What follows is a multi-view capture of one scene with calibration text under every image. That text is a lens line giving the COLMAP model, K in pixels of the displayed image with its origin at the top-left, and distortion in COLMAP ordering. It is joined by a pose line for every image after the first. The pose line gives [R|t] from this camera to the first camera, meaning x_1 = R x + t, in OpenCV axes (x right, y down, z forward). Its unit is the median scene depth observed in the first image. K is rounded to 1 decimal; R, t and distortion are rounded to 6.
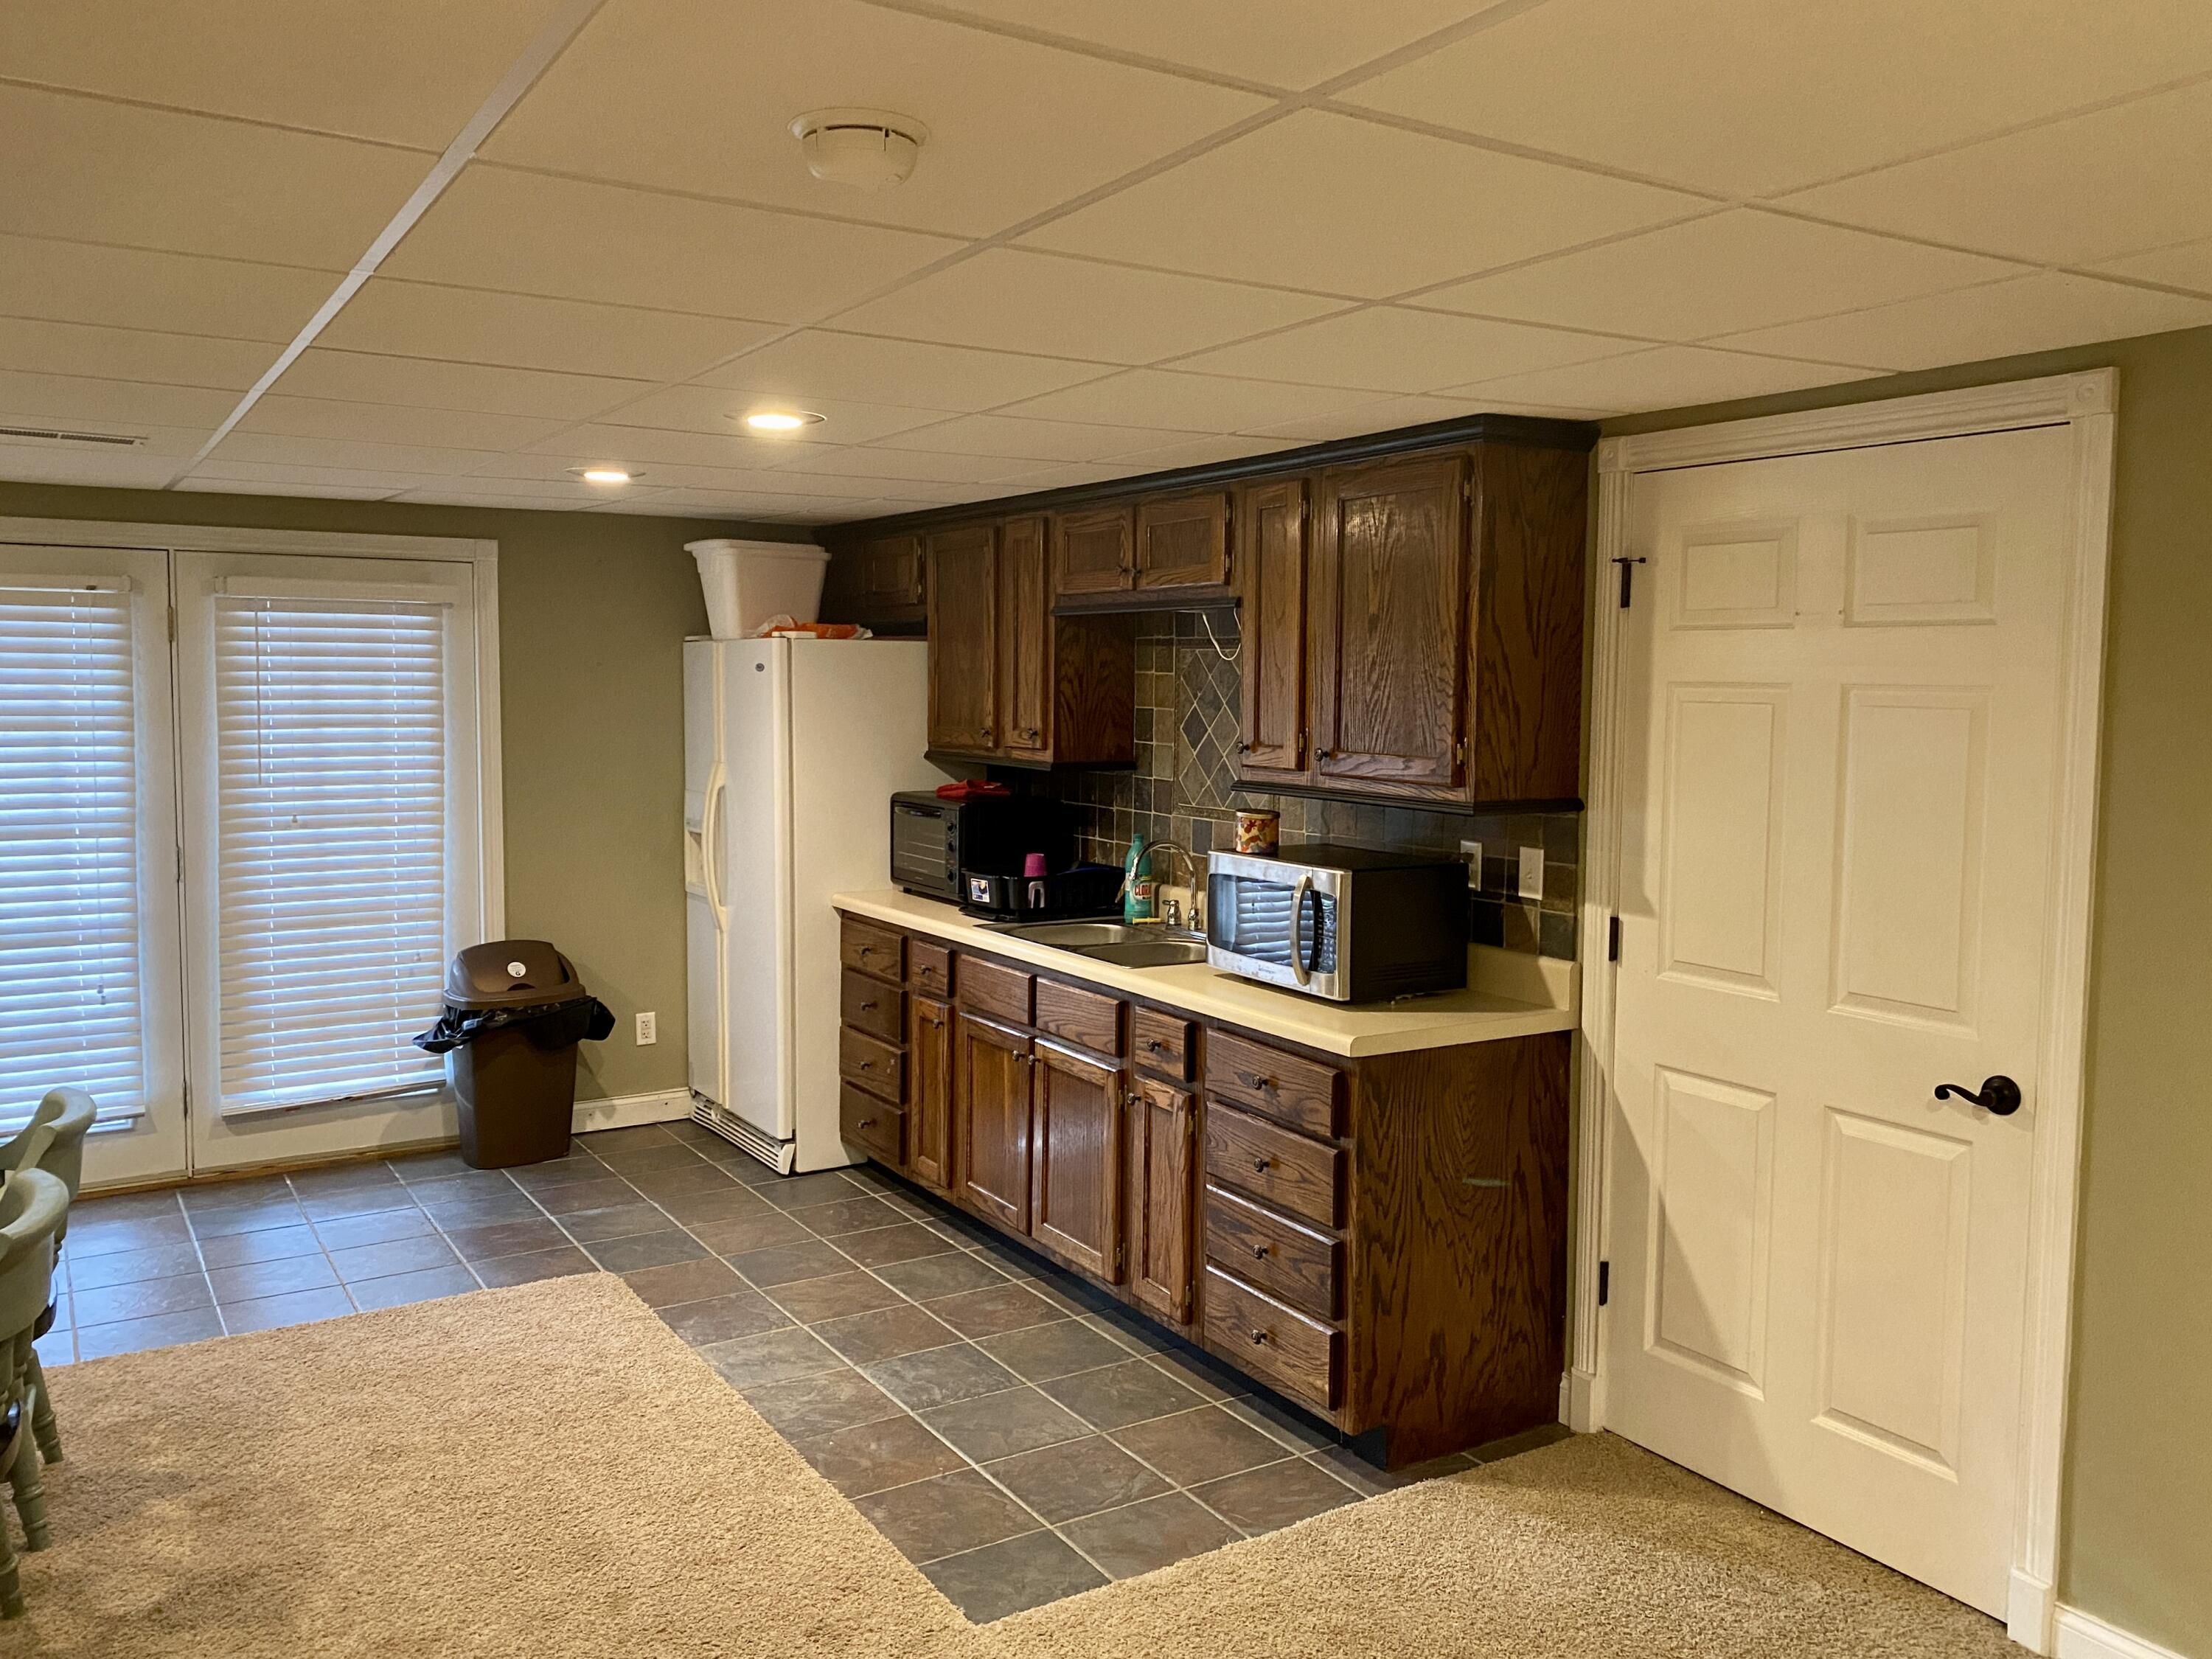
lens RADIAL K [[1718.3, 0, 1108.5], [0, 1718.3, 792.5], [0, 0, 1]] dist [0.038657, -0.033661]
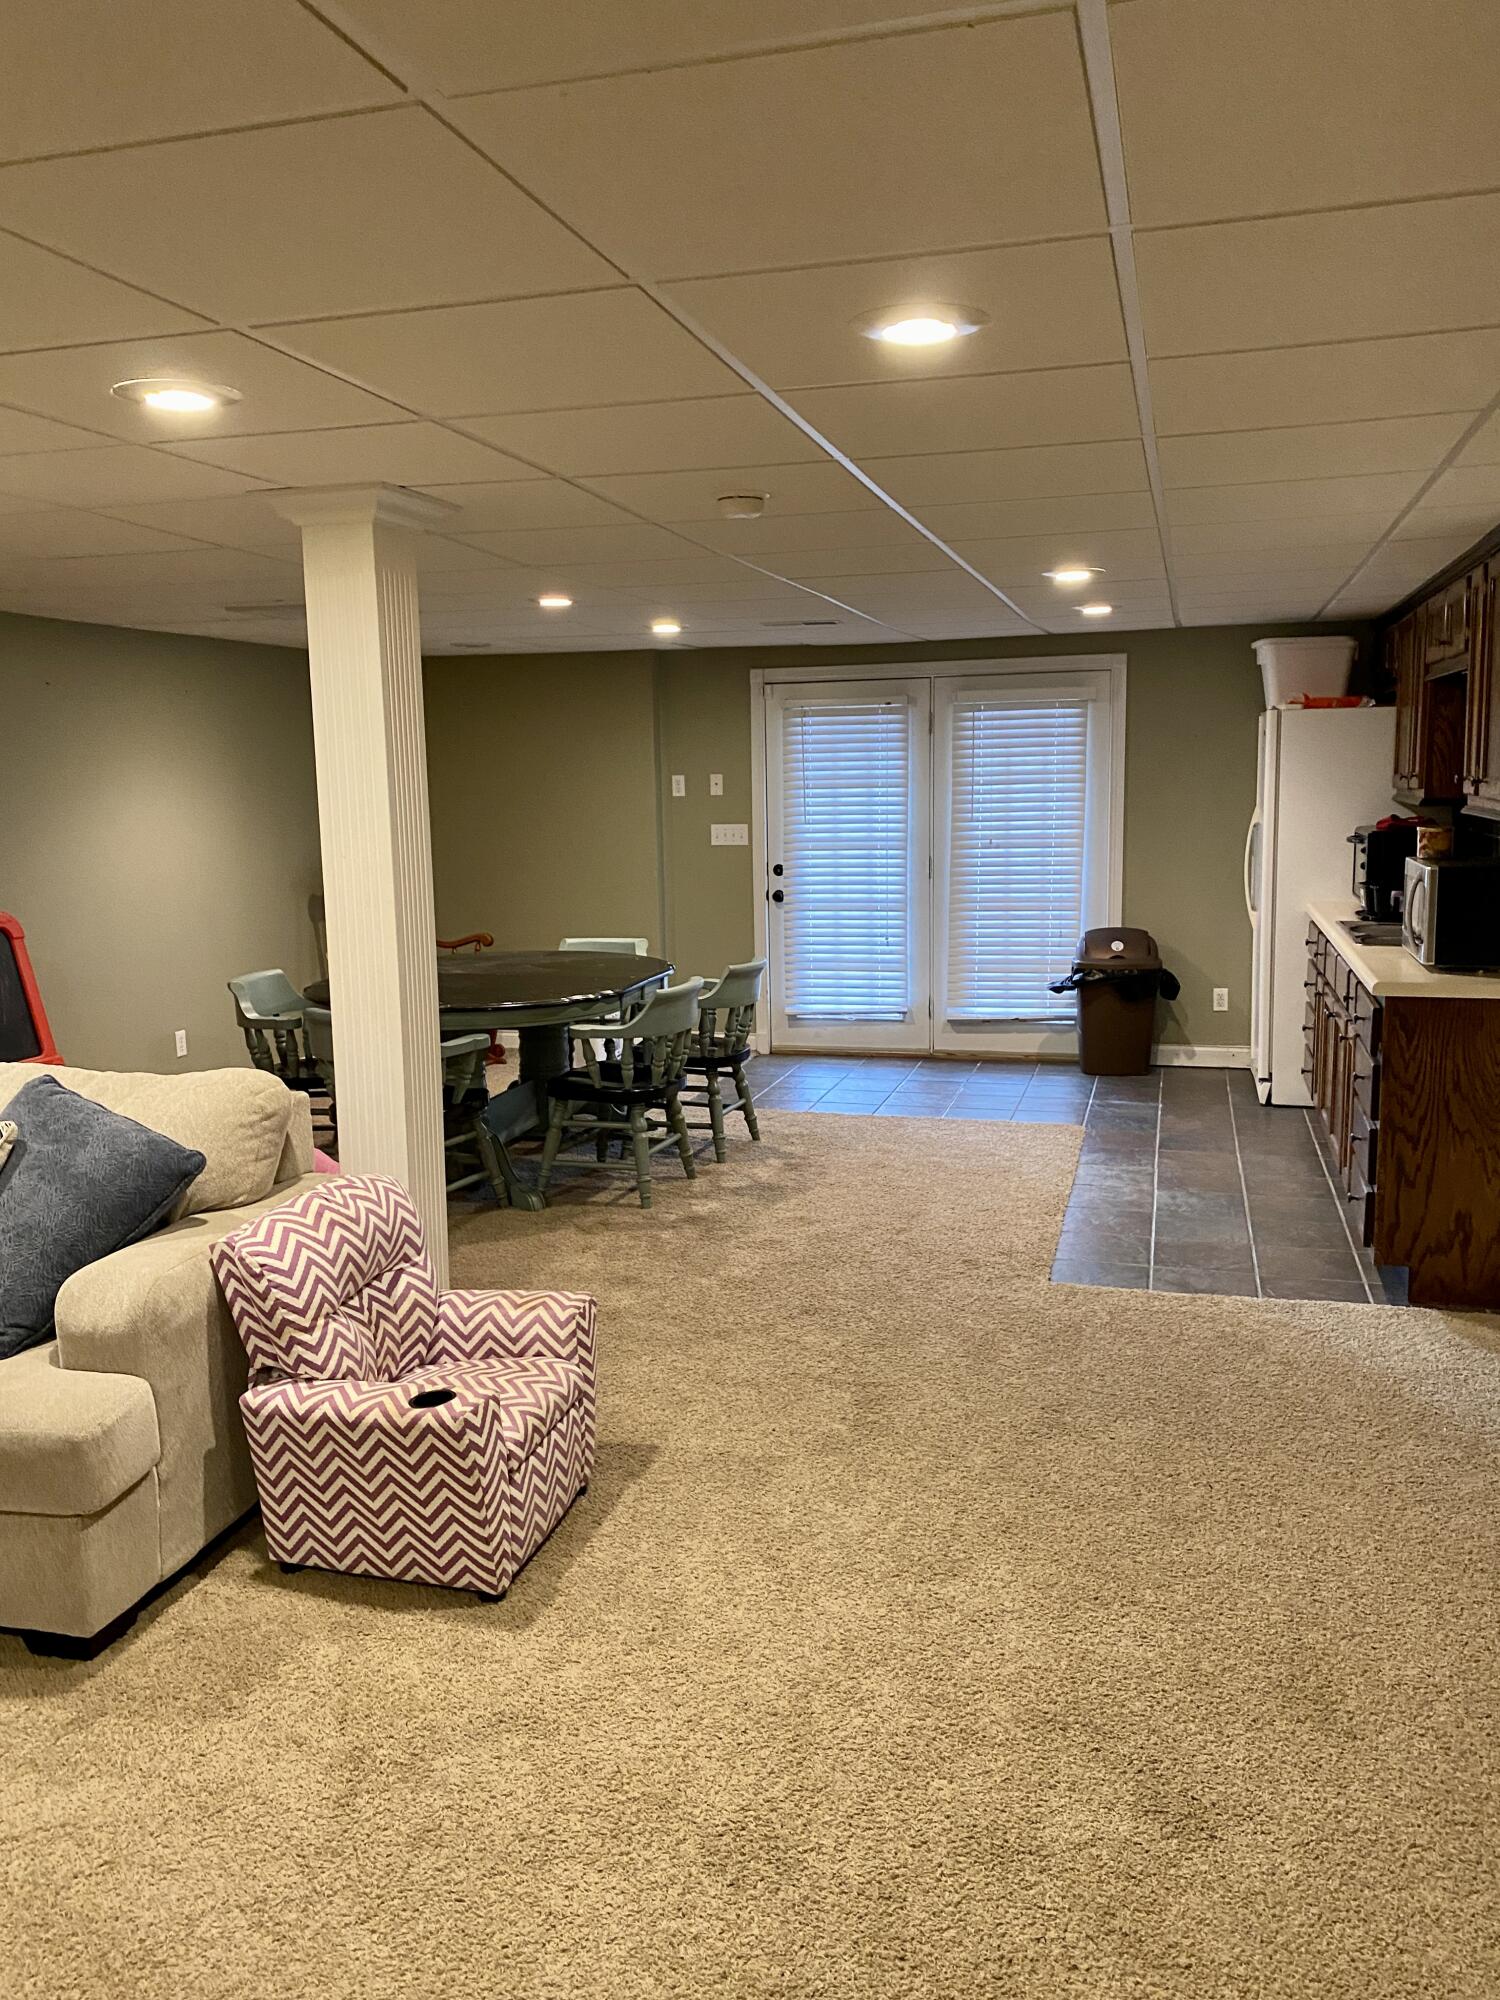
lens RADIAL K [[1553.6, 0, 750.0], [0, 1553.6, 1000.0], [0, 0, 1]] dist [0.038657, -0.033661]
pose [[0.669568, 0.084668, -0.737909, 0.455728], [-0.022275, 0.995324, 0.093992, 0.030680], [0.742416, -0.046497, 0.668323, -0.138392]]
